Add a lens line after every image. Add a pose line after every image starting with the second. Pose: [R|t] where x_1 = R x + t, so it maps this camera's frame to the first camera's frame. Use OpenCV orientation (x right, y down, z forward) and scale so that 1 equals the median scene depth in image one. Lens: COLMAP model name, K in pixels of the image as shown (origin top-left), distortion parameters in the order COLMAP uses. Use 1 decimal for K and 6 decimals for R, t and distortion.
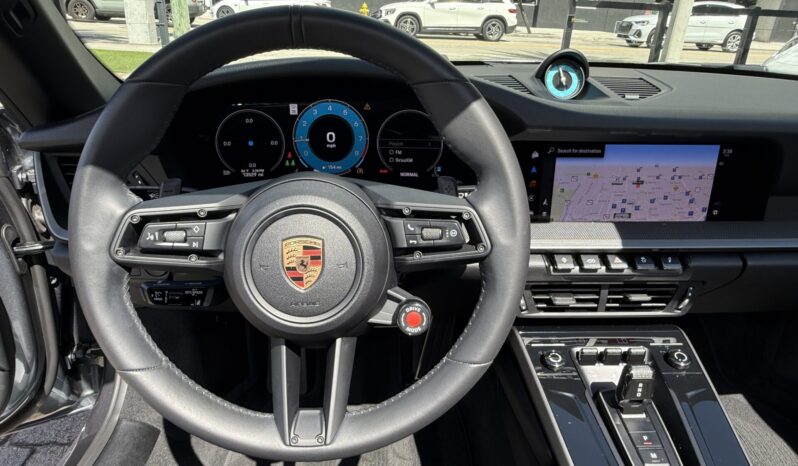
lens RADIAL K [[539.6, 0, 399.0], [0, 539.6, 233.0], [0, 0, 1]] dist [-0.027192, 0.002487]
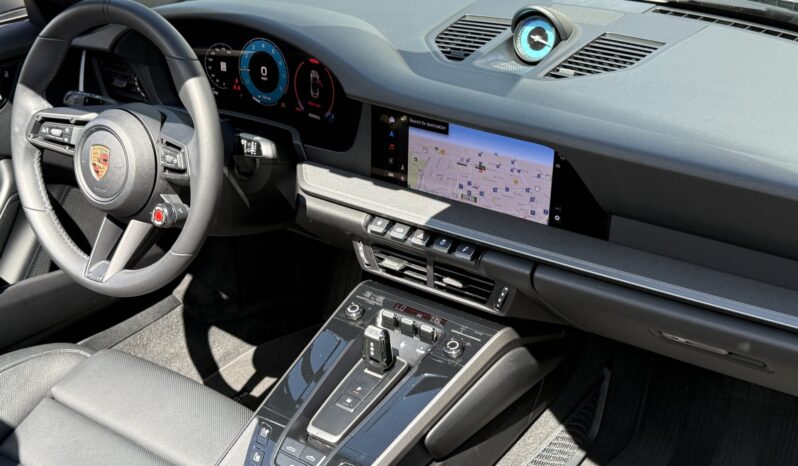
lens RADIAL K [[1015.5, 0, 399.0], [0, 1015.5, 233.0], [0, 0, 1]] dist [0.016541, -0.410378]
pose [[0.790730, 0.245440, -0.560808, 1.425902], [-0.193078, 0.969339, 0.151997, -0.236183], [0.580919, -0.011909, 0.813874, -0.589083]]
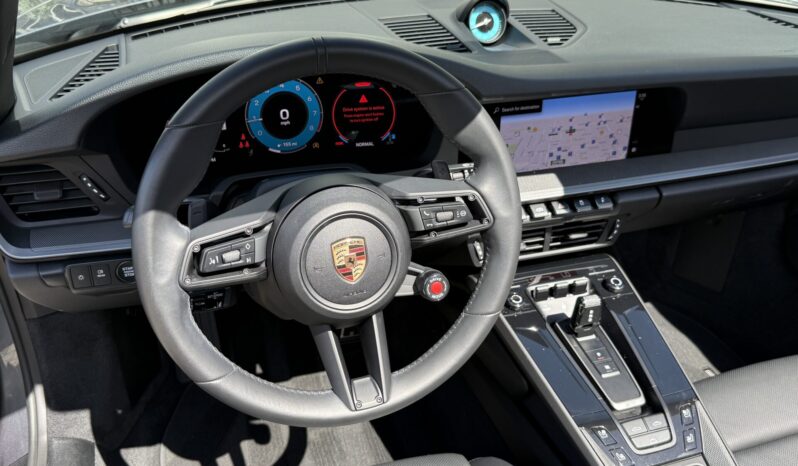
lens RADIAL K [[732.9, 0, 399.0], [0, 732.9, 233.0], [0, 0, 1]] dist [0.043585, -0.006854]
pose [[0.954038, -0.133188, 0.268465, -0.326991], [0.094963, 0.984007, 0.150706, -0.153542], [-0.284244, -0.118285, 0.951428, -0.360116]]
